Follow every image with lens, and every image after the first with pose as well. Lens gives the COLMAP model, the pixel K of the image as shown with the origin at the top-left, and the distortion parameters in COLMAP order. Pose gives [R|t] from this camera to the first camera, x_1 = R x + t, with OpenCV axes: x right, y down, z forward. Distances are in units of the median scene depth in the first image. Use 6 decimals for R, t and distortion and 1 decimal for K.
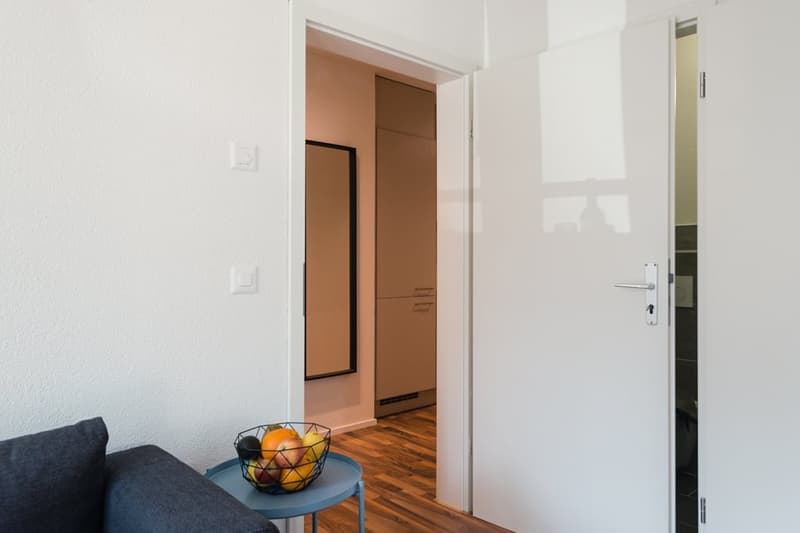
lens RADIAL K [[552.0, 0, 405.4], [0, 552.0, 265.8], [0, 0, 1]] dist [0.013559, -0.011039]
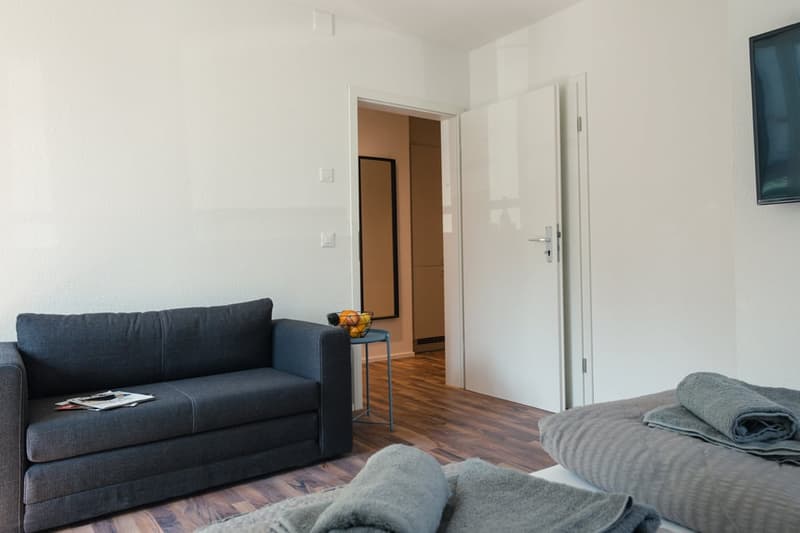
lens RADIAL K [[552.0, 0, 419.8], [0, 552.0, 272.4], [0, 0, 1]] dist [0.013559, -0.011039]
pose [[0.996435, -0.016563, -0.082717, 0.118922], [0.018232, 0.999644, 0.019465, 0.070844], [0.082366, -0.020903, 0.996383, -0.579379]]
